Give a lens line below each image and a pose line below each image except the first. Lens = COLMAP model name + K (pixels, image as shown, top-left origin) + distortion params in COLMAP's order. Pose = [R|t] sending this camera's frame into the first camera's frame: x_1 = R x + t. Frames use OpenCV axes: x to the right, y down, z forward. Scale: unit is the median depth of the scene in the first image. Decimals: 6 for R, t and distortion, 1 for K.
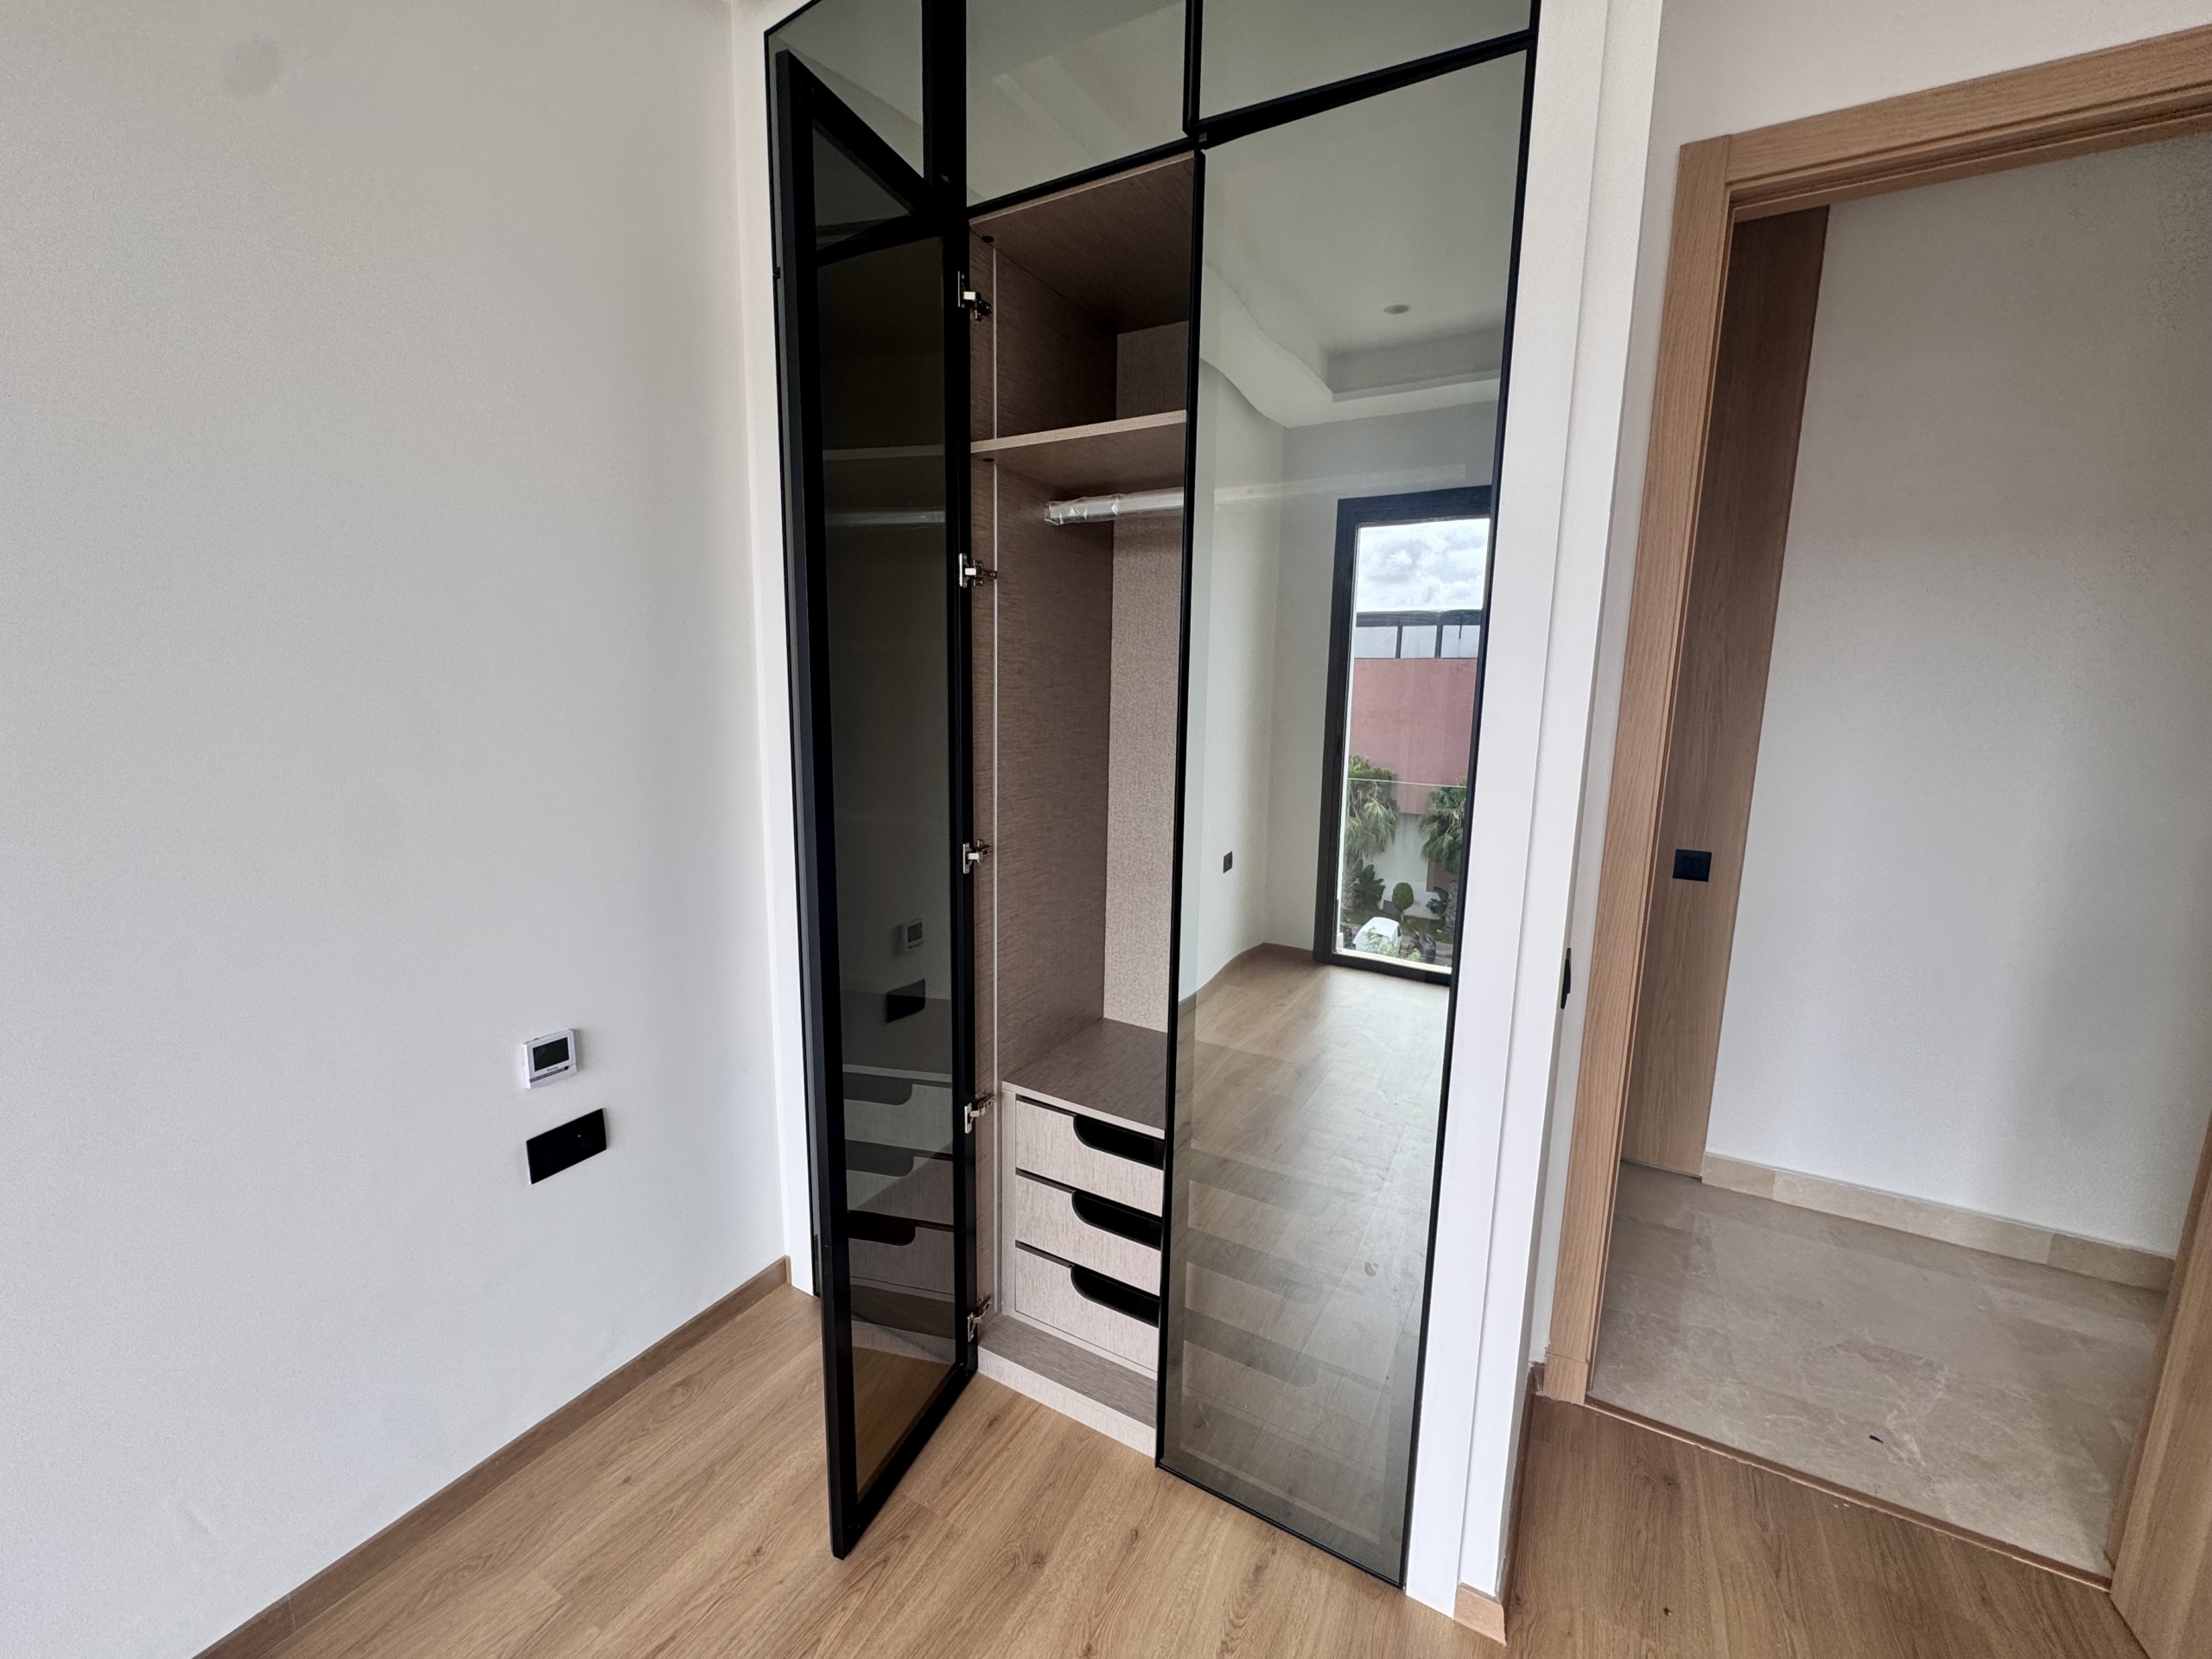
lens RADIAL K [[885.4, 0, 1103.9], [0, 885.4, 833.2], [0, 0, 1]] dist [-0.006649, 0.000170]
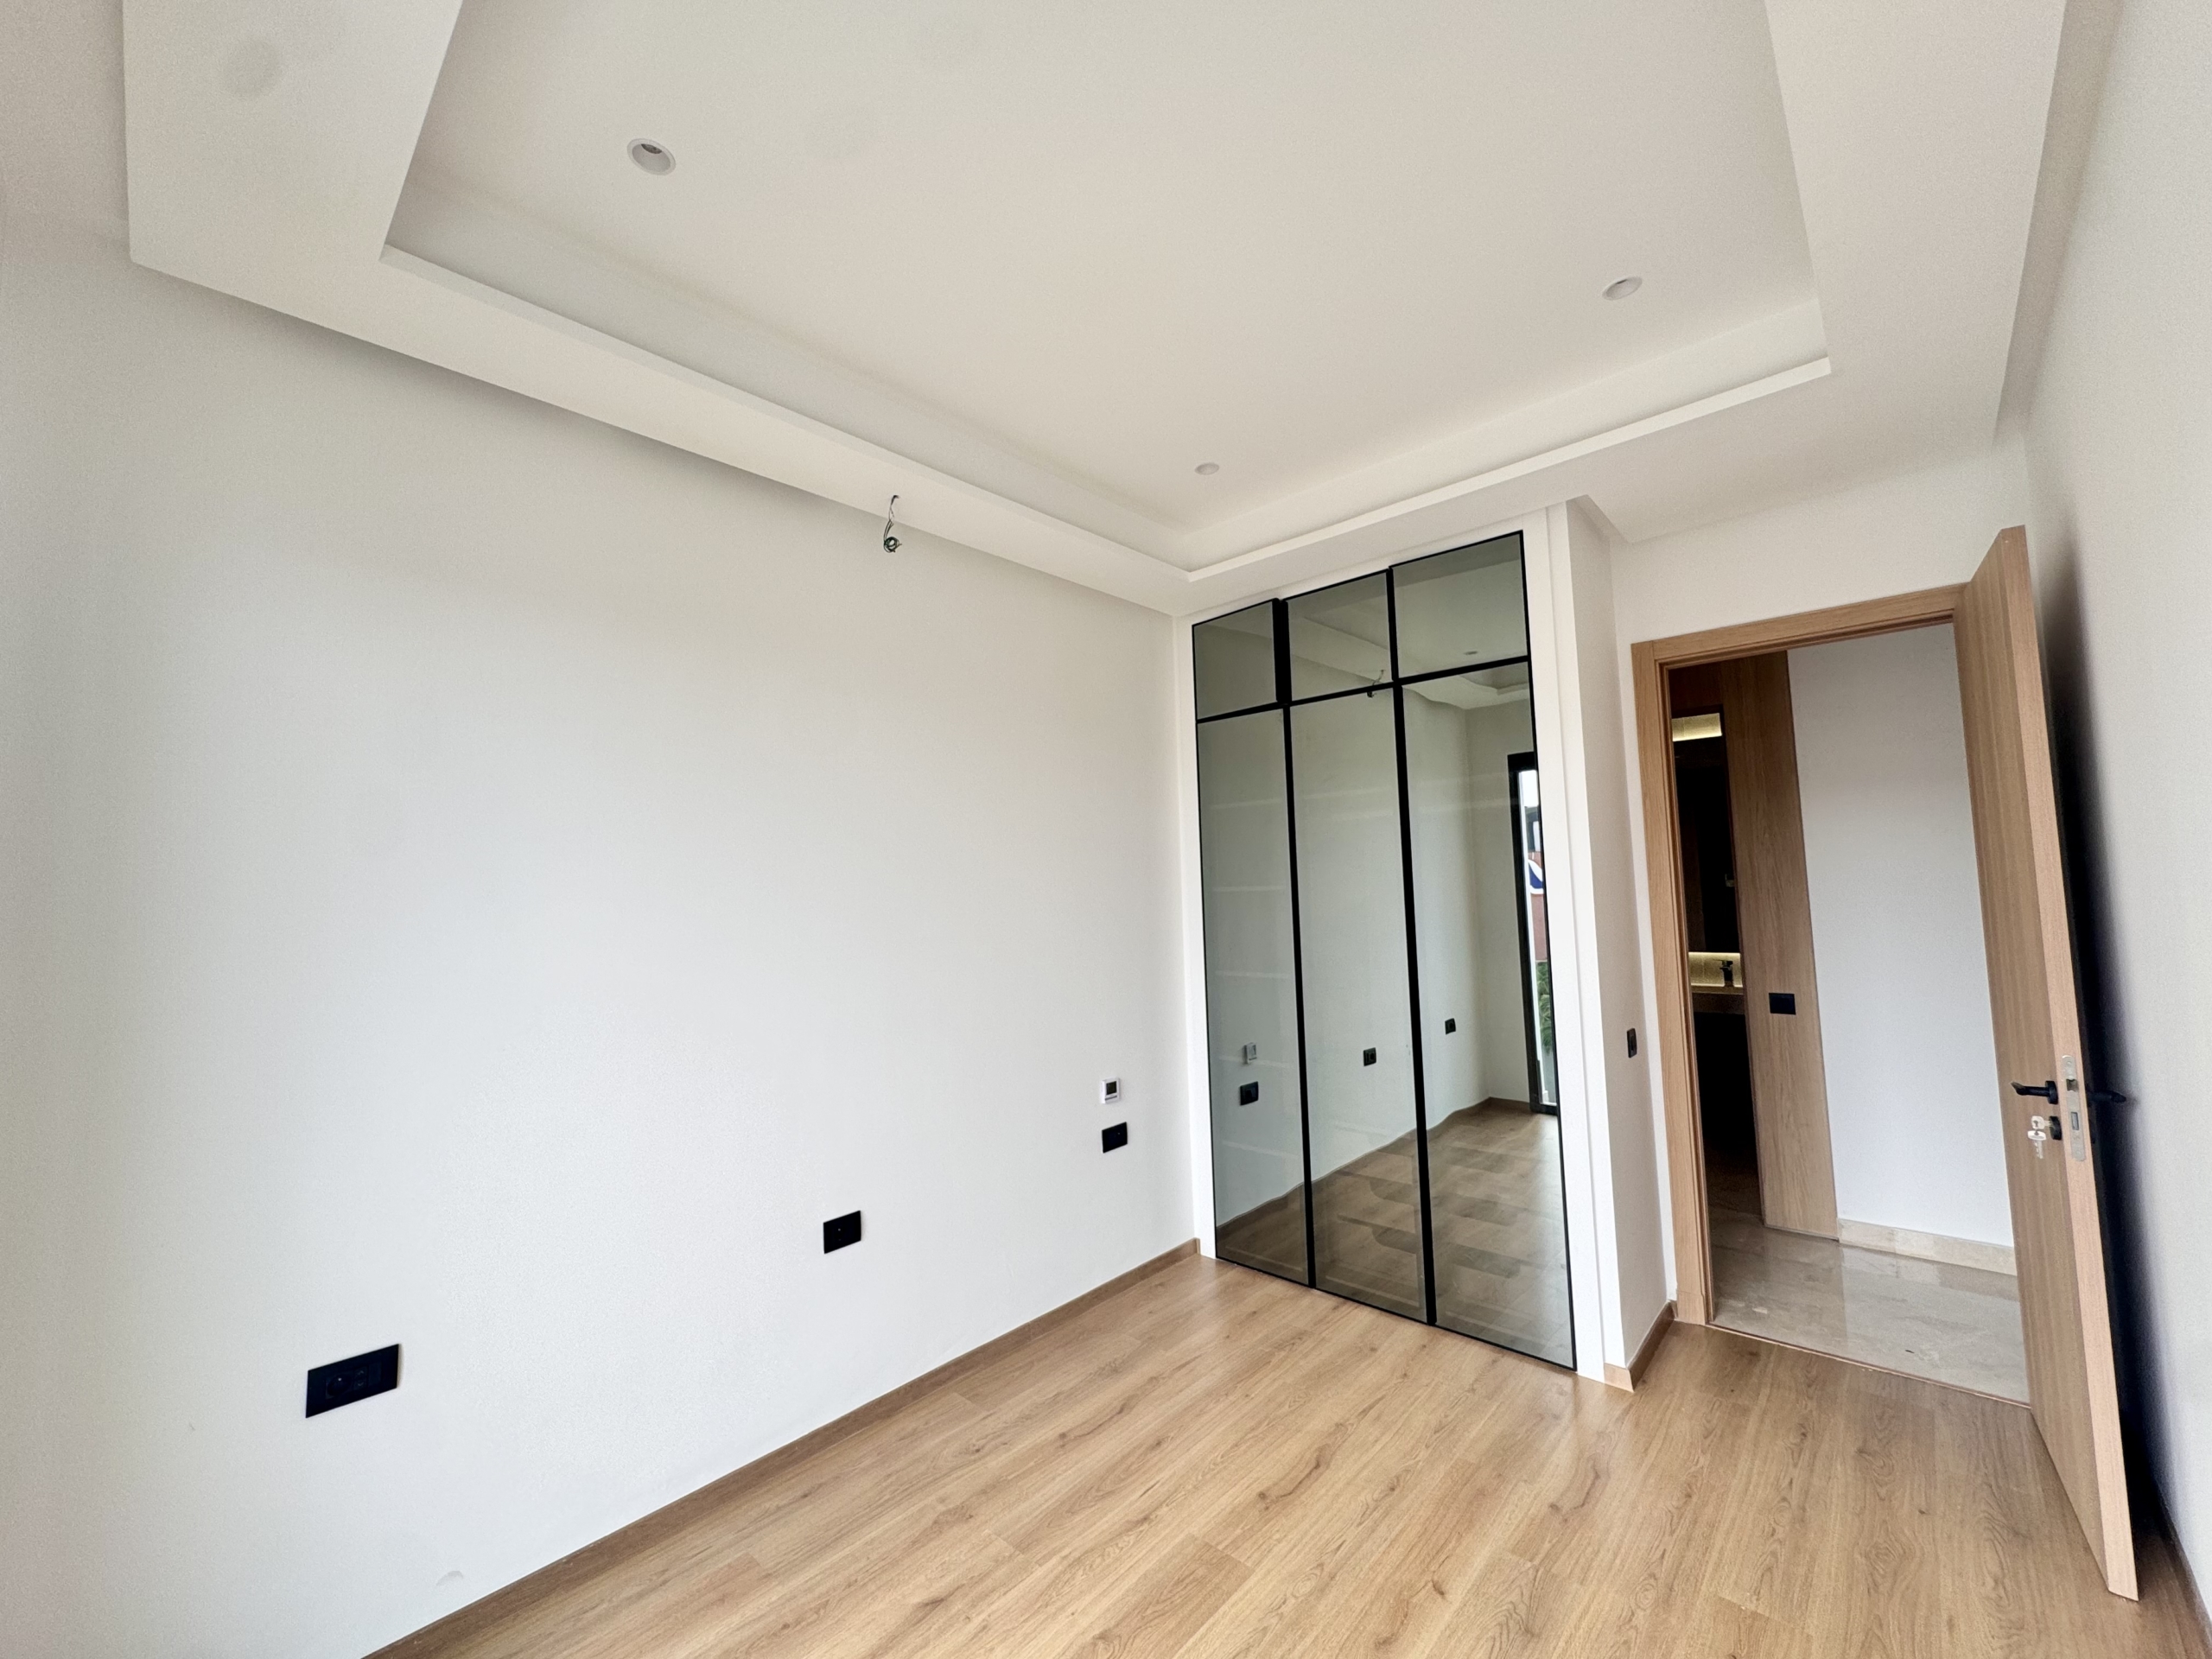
lens RADIAL K [[885.4, 0, 1103.9], [0, 885.4, 833.2], [0, 0, 1]] dist [-0.006649, 0.000170]
pose [[0.972914, -0.062053, -0.222683, -0.133639], [0.008930, 0.972668, -0.232029, 0.145325], [0.230995, 0.223756, 0.946876, -1.126115]]
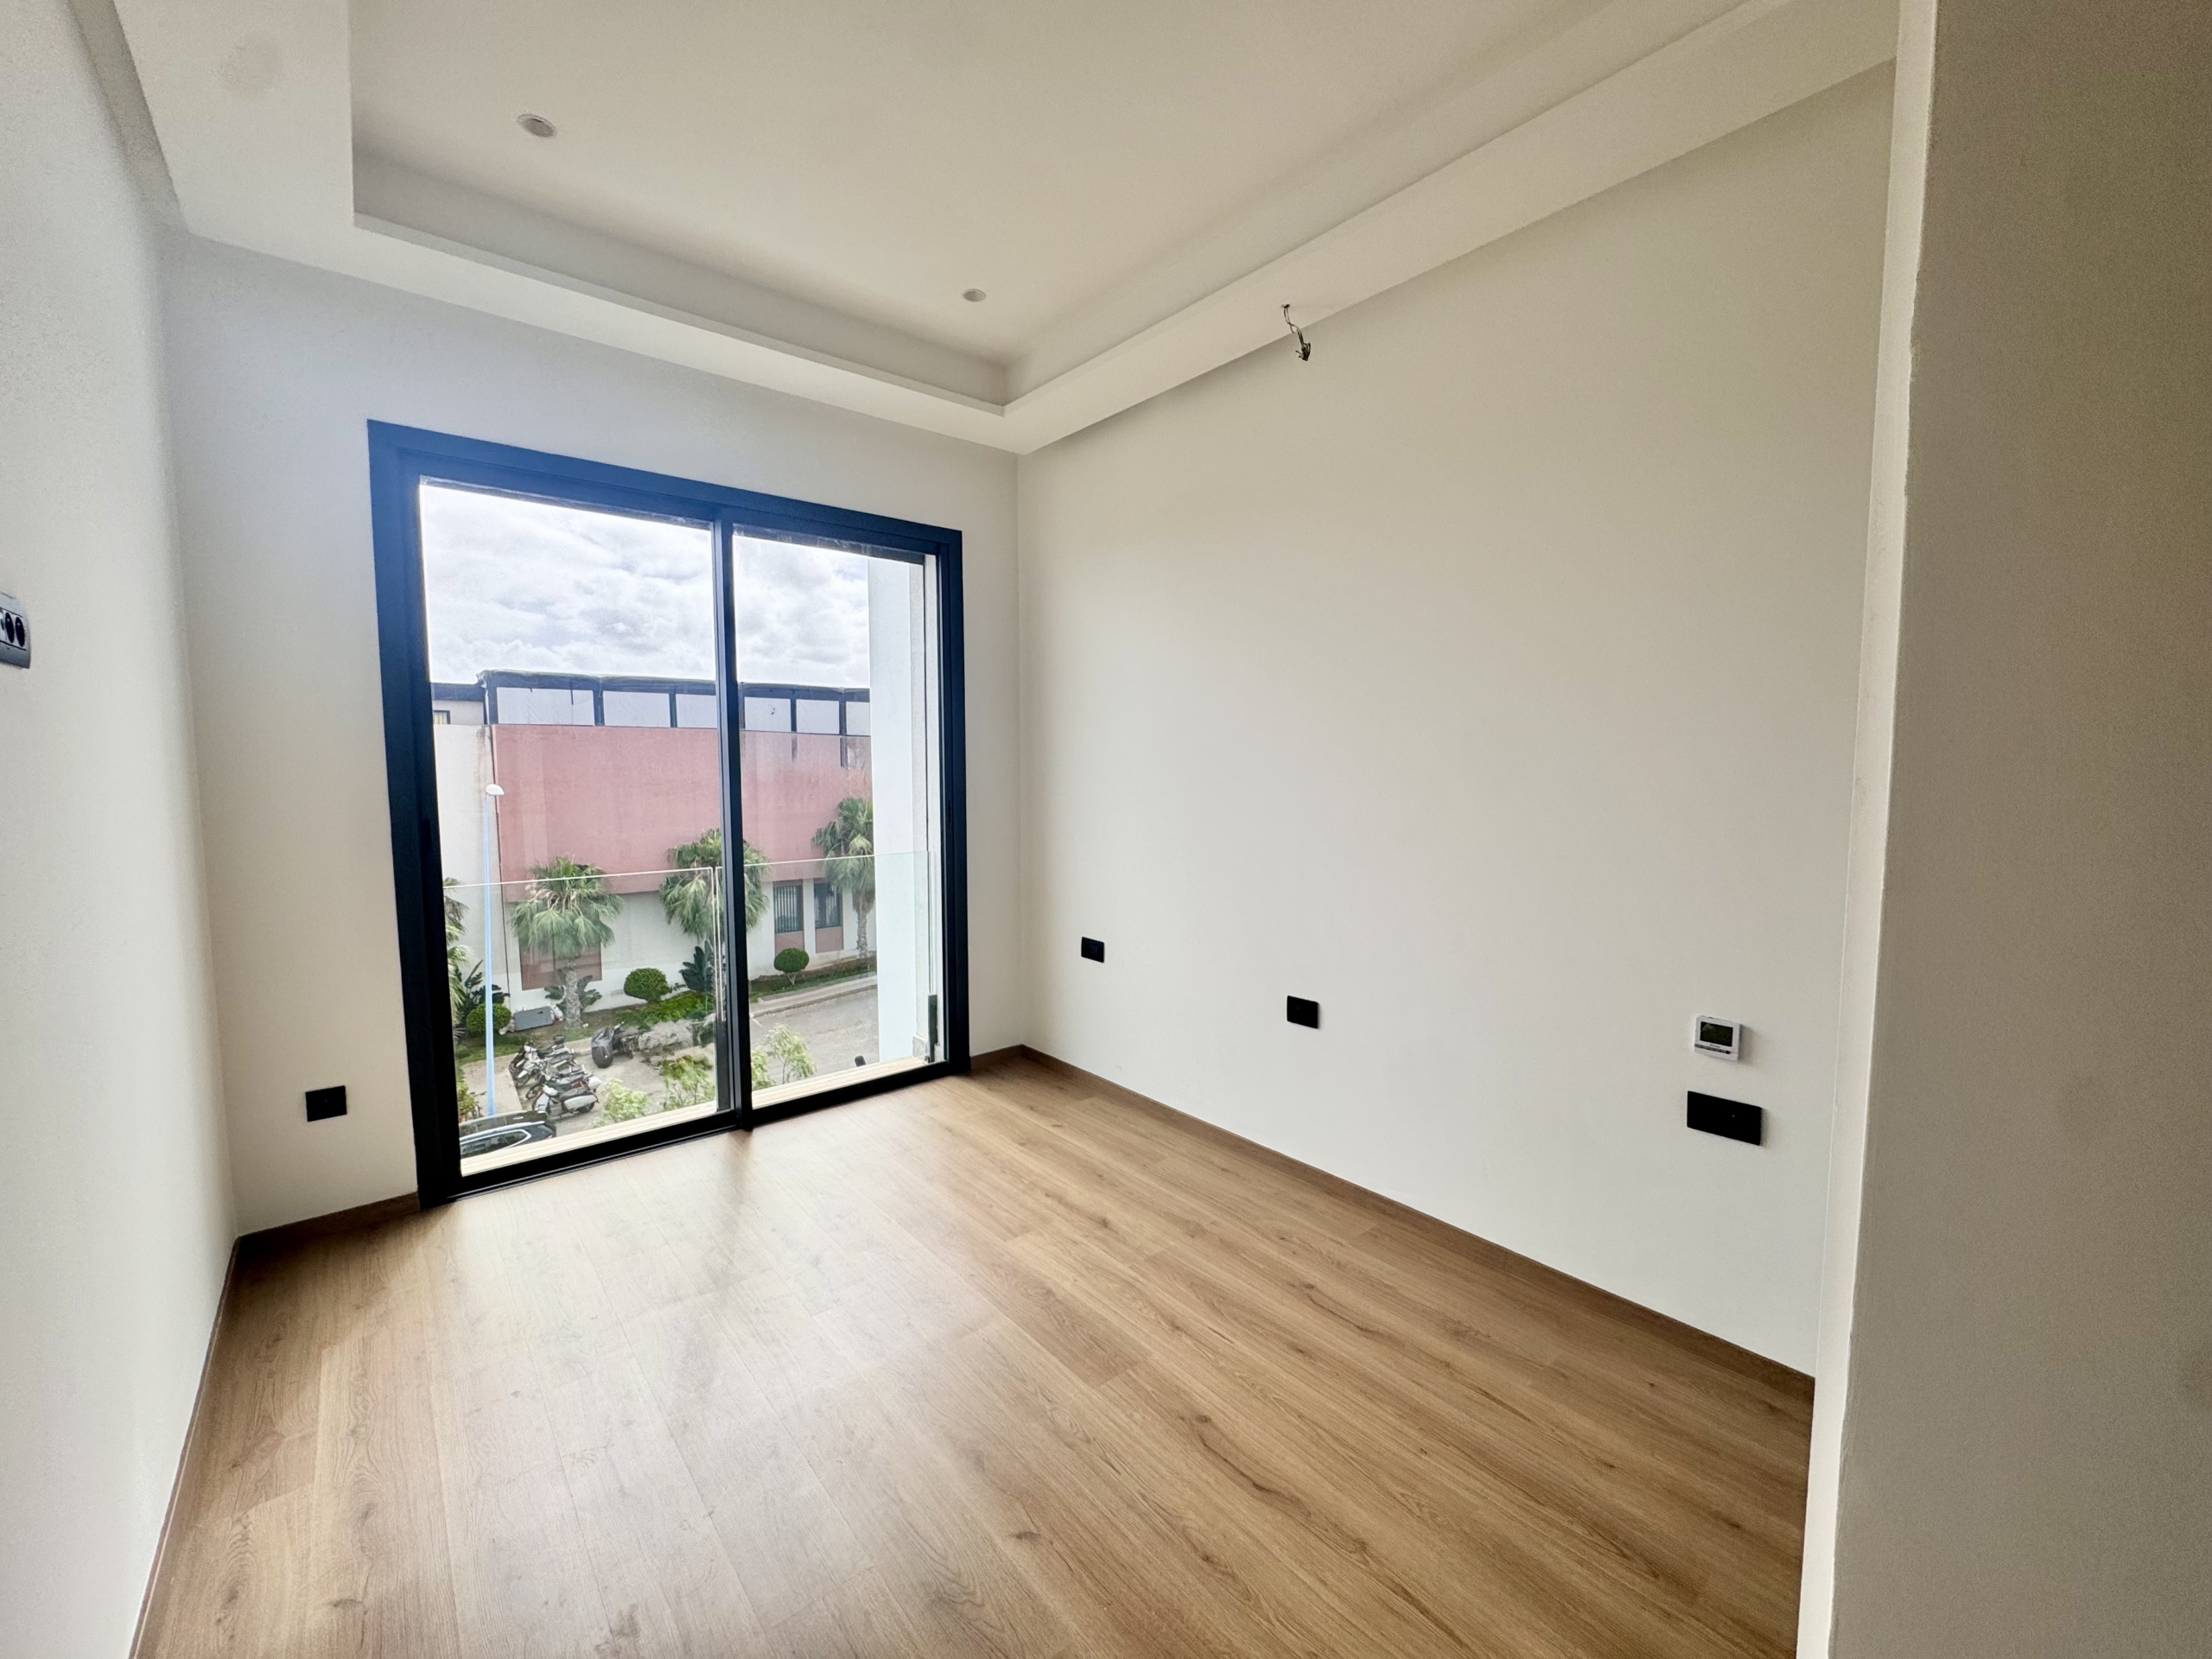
lens RADIAL K [[885.4, 0, 1103.9], [0, 885.4, 833.2], [0, 0, 1]] dist [-0.006649, 0.000170]
pose [[-0.352051, 0.057352, -0.934222, 0.807472], [-0.157904, 0.980175, 0.119678, -0.038426], [0.922565, 0.189650, -0.336016, 0.556600]]
